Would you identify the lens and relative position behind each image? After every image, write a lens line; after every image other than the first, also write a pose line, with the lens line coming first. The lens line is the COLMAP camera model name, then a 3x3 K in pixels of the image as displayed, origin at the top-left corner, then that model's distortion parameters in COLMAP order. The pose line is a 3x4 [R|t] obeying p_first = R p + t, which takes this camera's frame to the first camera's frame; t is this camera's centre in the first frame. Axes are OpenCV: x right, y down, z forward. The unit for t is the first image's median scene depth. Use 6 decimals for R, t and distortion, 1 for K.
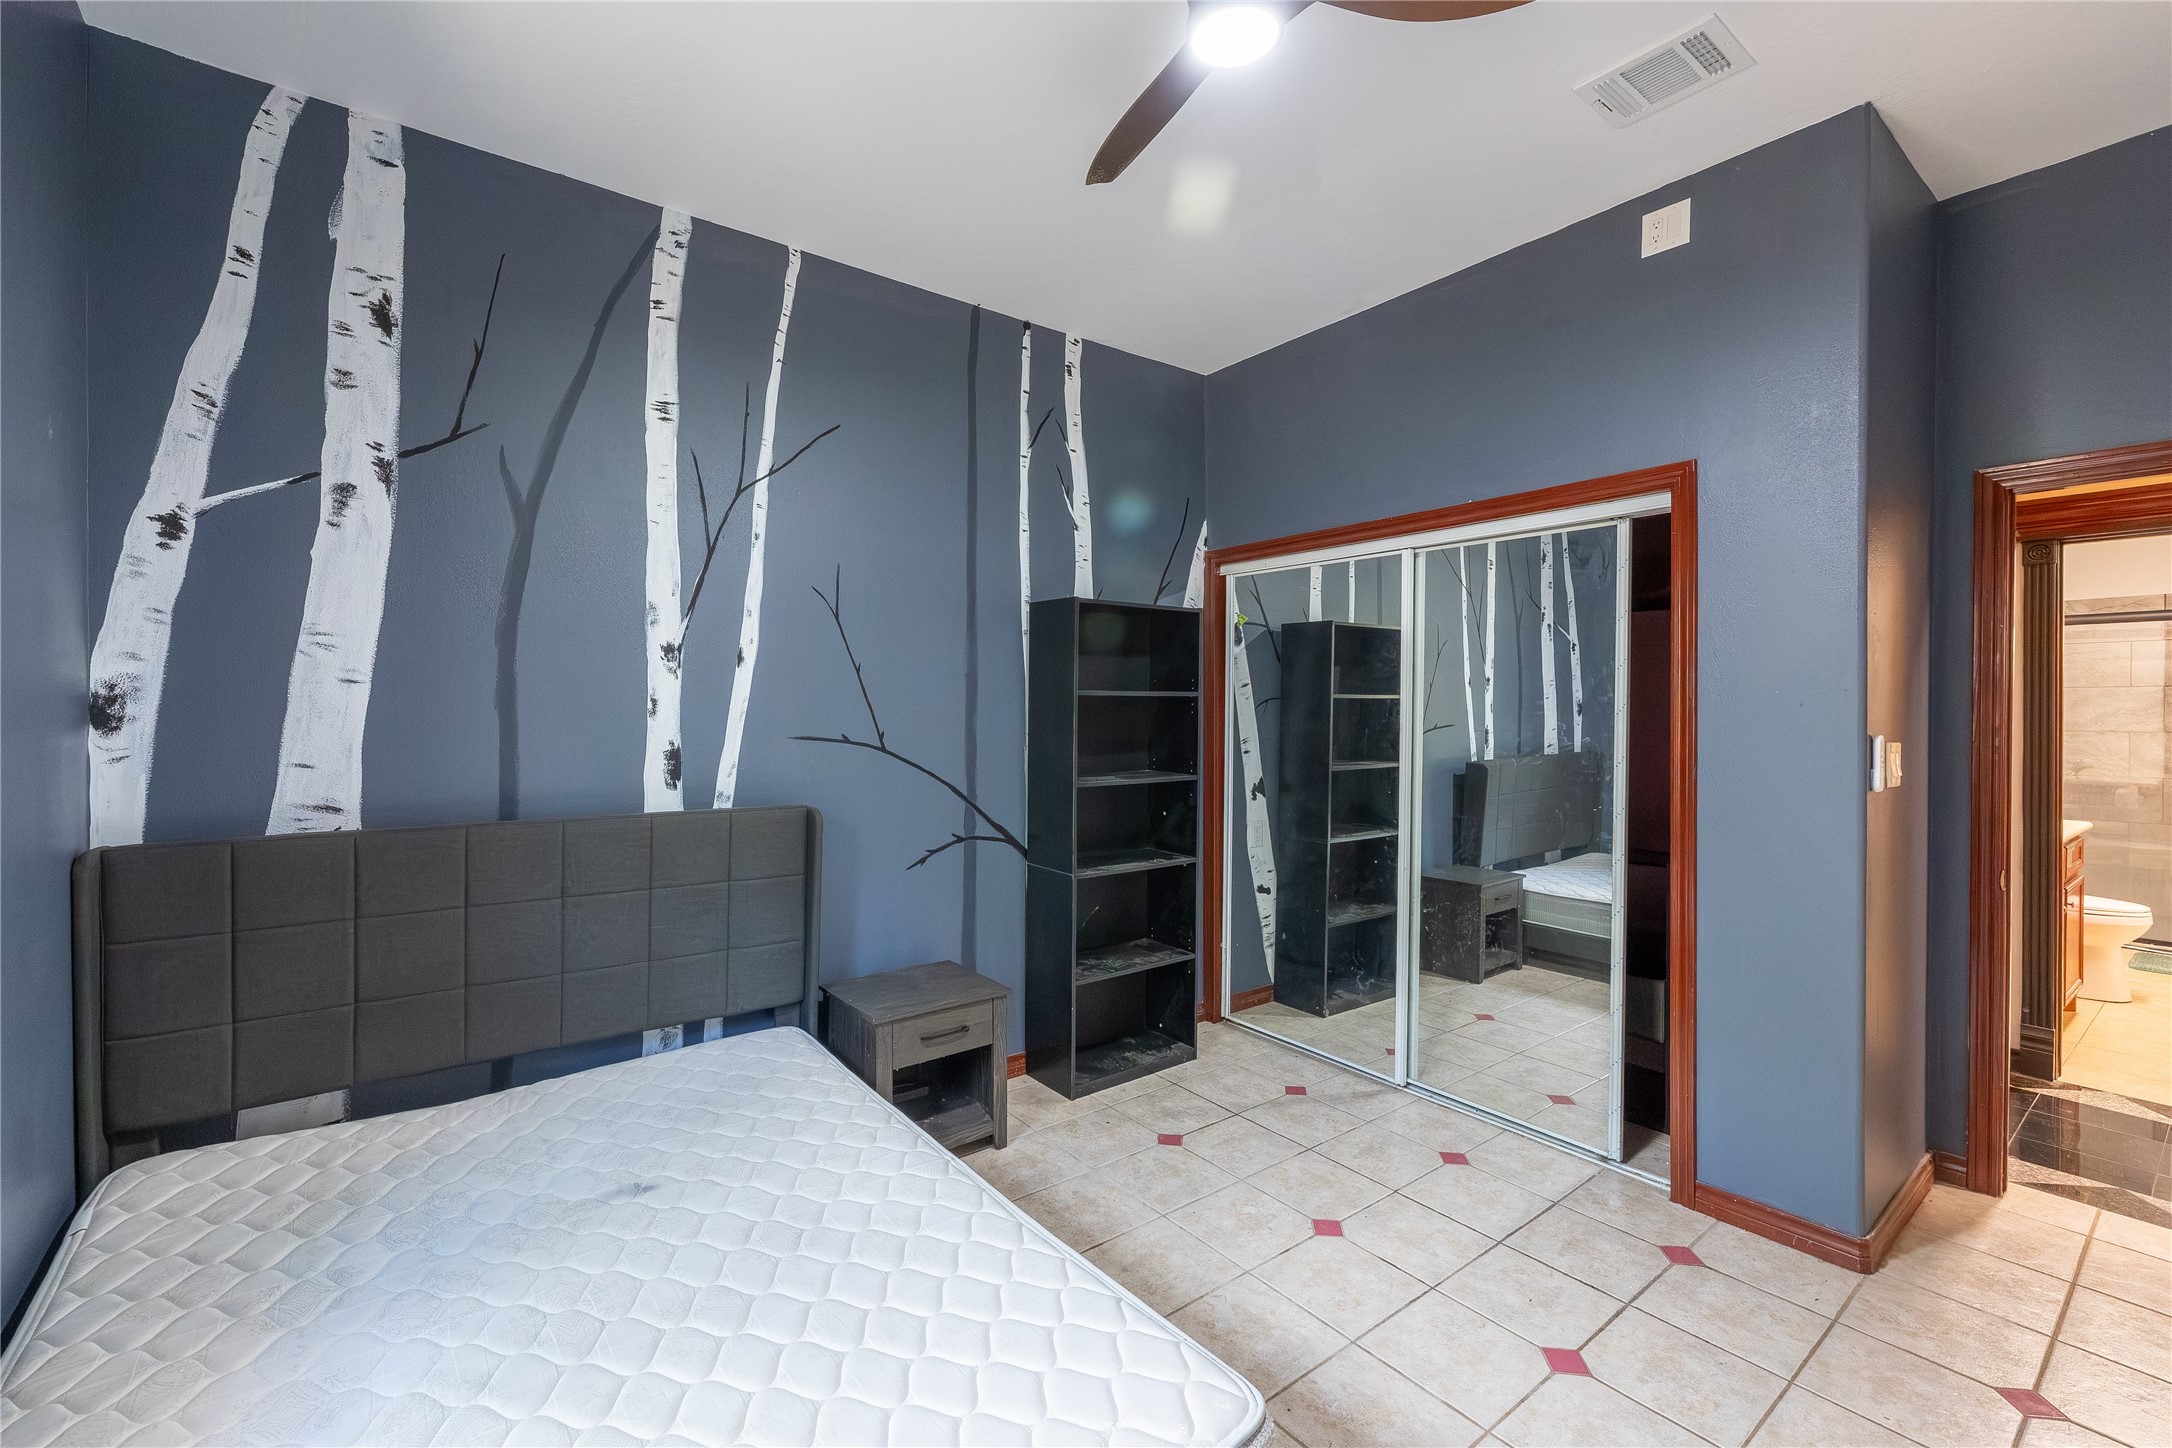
lens RADIAL K [[927.5, 0, 1086.0], [0, 927.5, 724.0], [0, 0, 1]] dist [-0.030302, 0.014021]
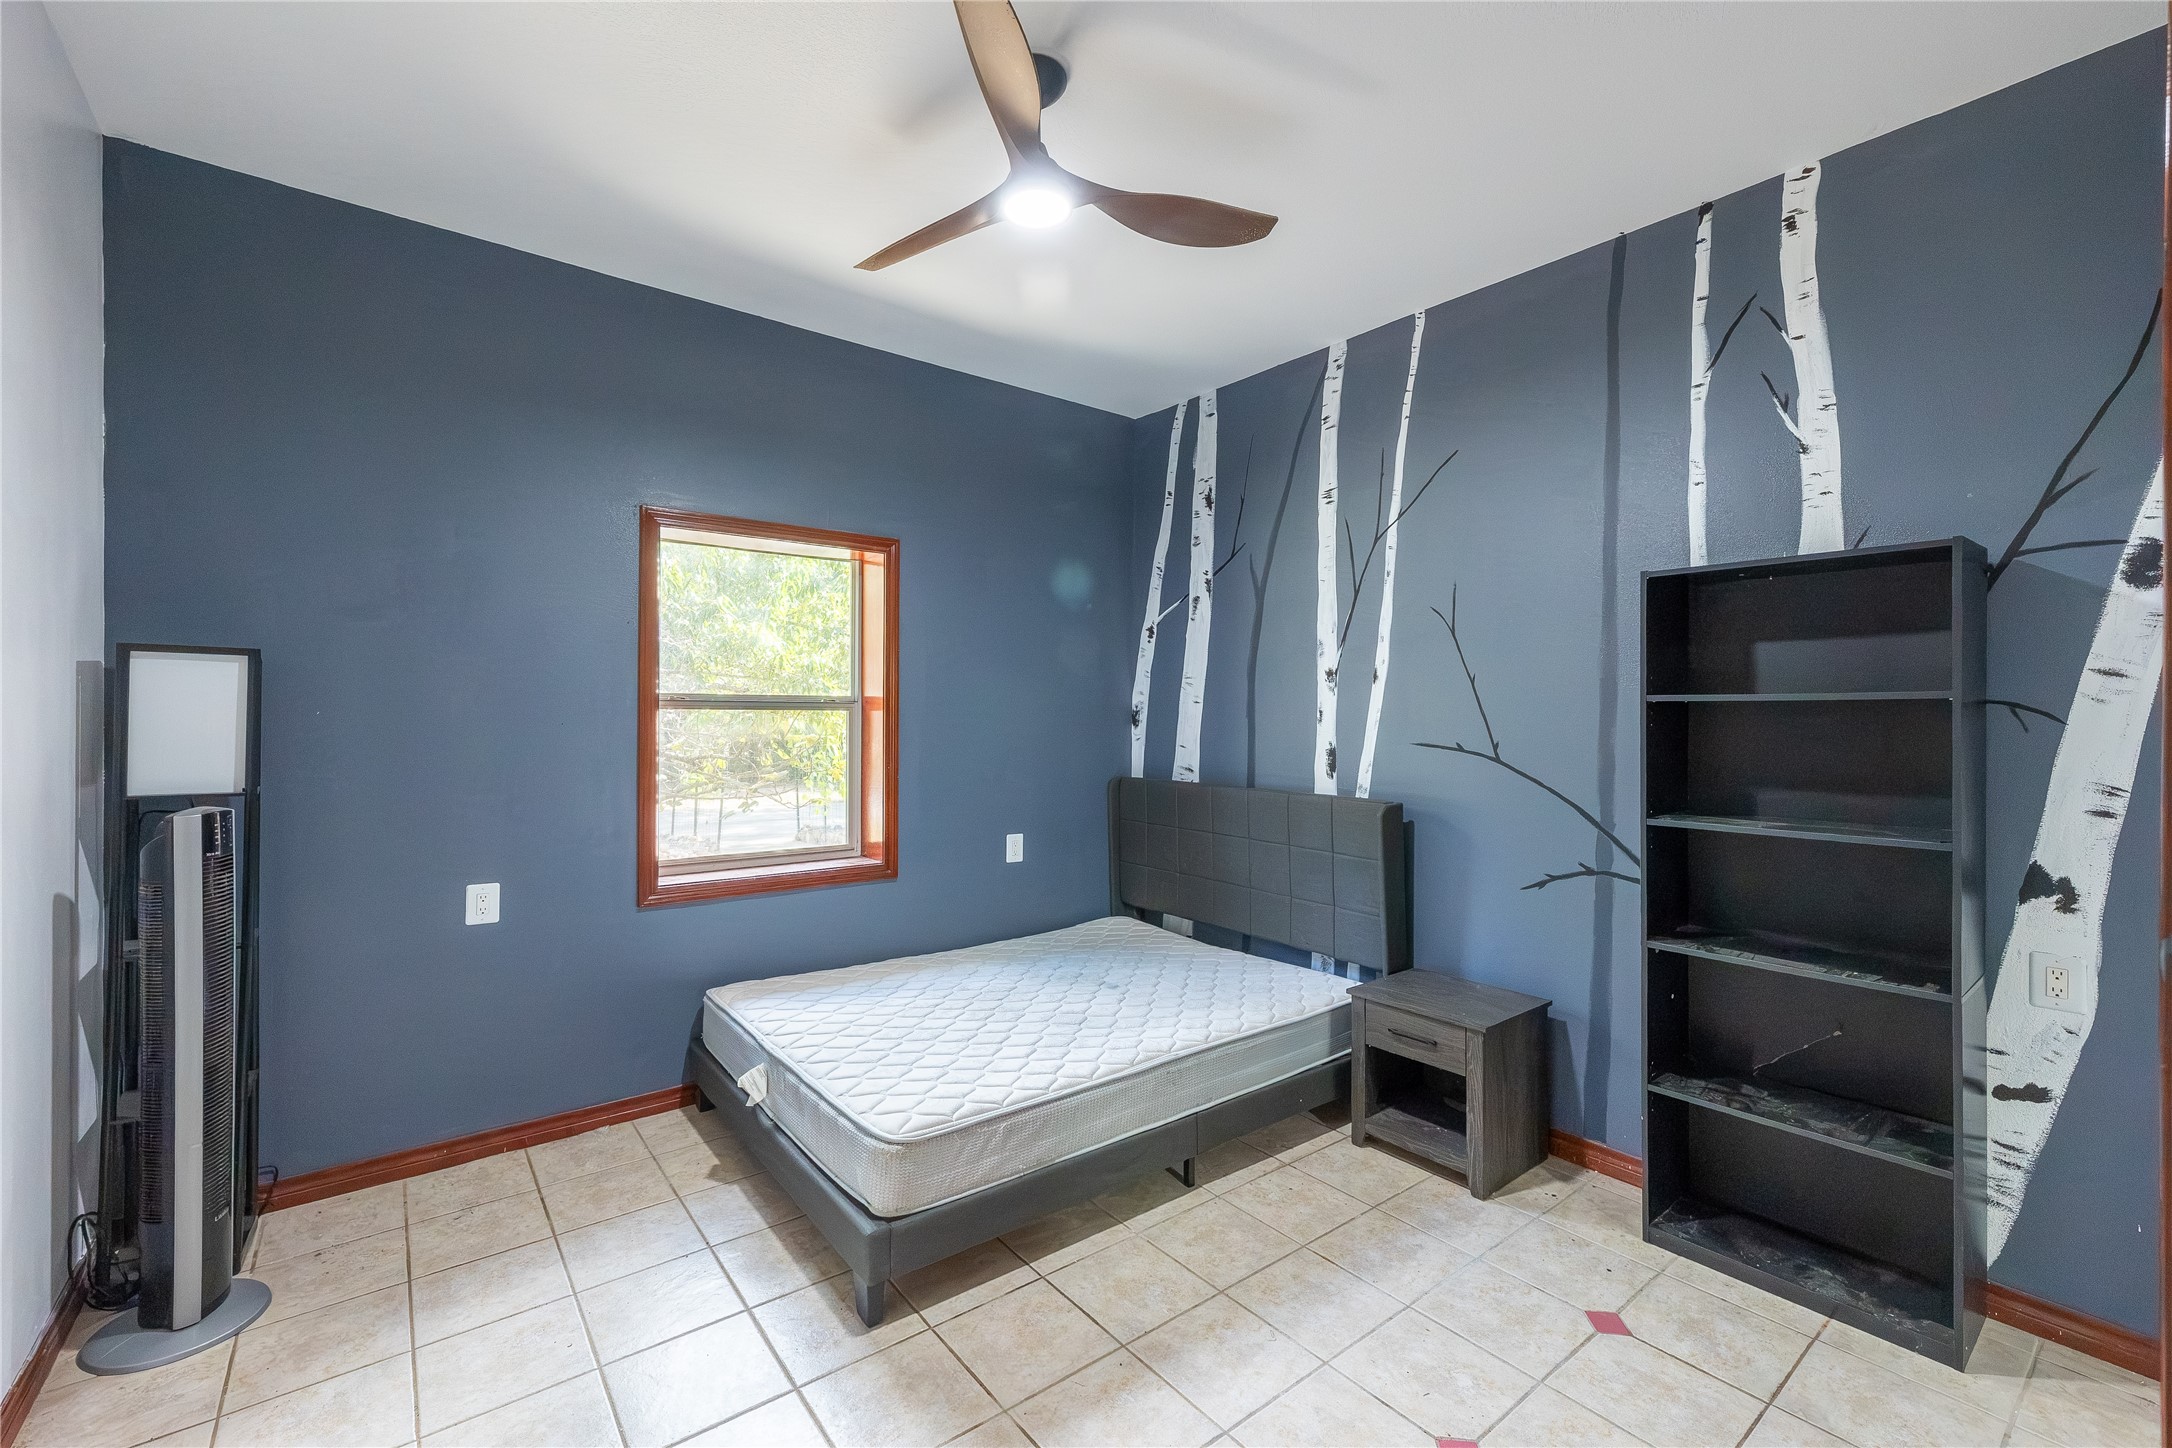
lens RADIAL K [[927.5, 0, 1086.0], [0, 927.5, 724.0], [0, 0, 1]] dist [-0.030302, 0.014021]
pose [[-0.022153, 0.007472, -0.999727, 0.882004], [-0.022671, 0.999711, 0.007974, -0.010048], [0.999498, 0.022841, -0.021977, 0.665277]]
